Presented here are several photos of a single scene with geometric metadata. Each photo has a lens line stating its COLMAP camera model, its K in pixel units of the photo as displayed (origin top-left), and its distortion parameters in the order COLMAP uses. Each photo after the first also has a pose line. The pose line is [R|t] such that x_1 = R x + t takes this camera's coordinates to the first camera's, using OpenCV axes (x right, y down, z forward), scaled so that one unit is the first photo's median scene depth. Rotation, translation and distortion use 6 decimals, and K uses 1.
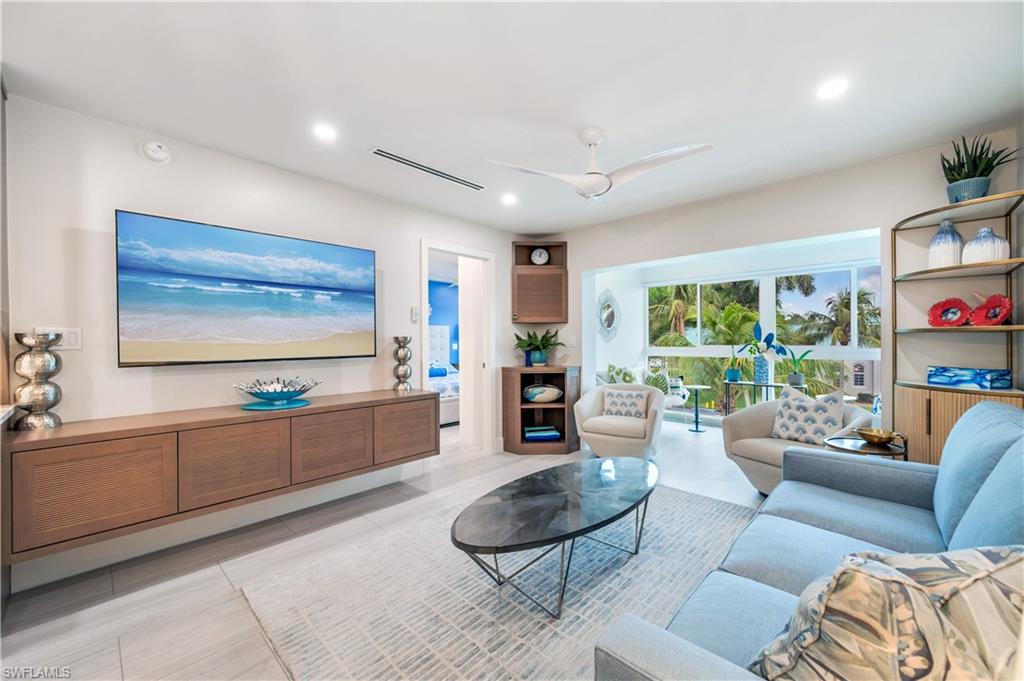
lens RADIAL K [[406.7, 0, 506.6], [0, 406.7, 339.1], [0, 0, 1]] dist [0.001411, 0.000256]
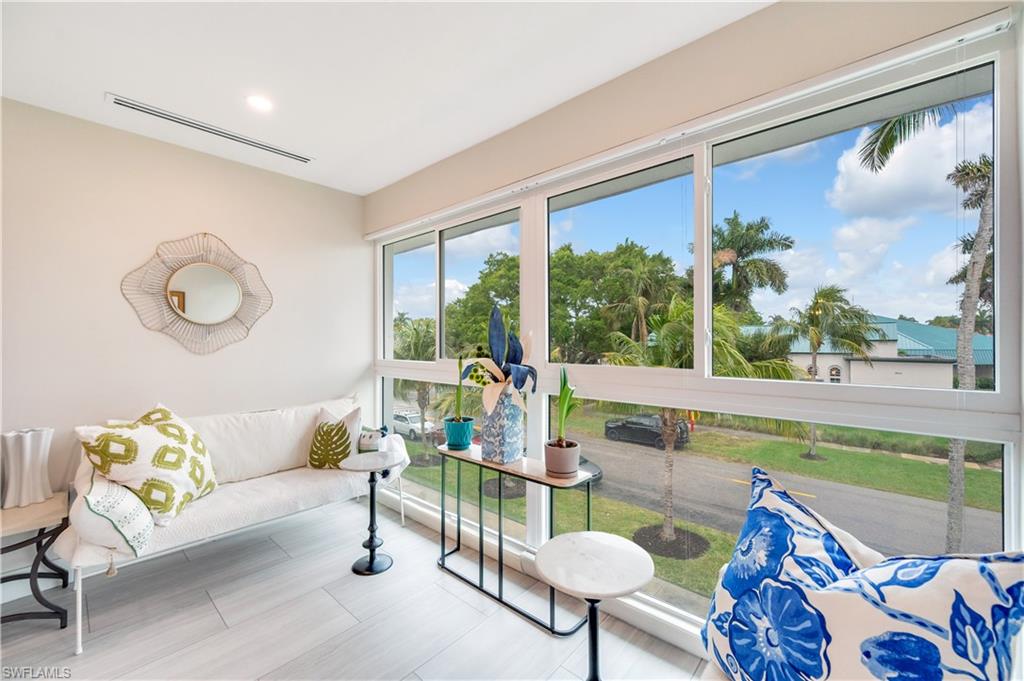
lens RADIAL K [[406.7, 0, 514.7], [0, 406.7, 339.6], [0, 0, 1]] dist [0.001411, 0.000256]
pose [[0.999442, 0.003808, 0.033174, 1.350894], [-0.003795, 0.999993, -0.000443, -0.019963], [-0.033176, 0.000317, 0.999449, 1.295979]]
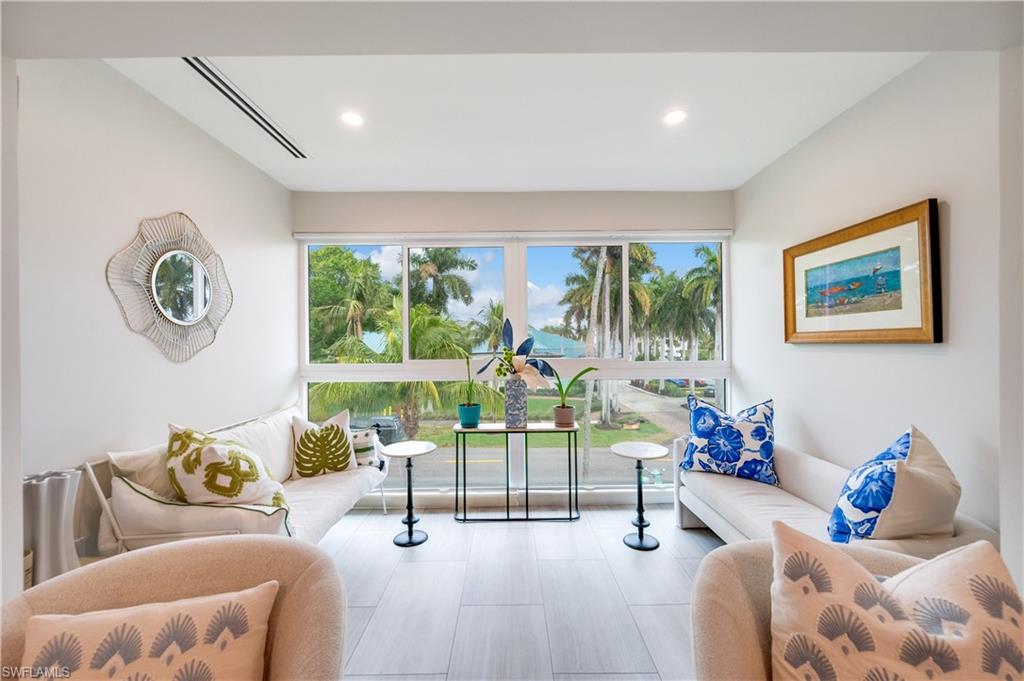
lens RADIAL K [[406.7, 0, 512.9], [0, 406.7, 341.2], [0, 0, 1]] dist [0.001411, 0.000256]
pose [[0.716583, 0.001273, 0.697500, 0.493060], [0.003185, 0.999982, -0.005097, -0.016880], [-0.697494, 0.005874, 0.716566, 1.281360]]
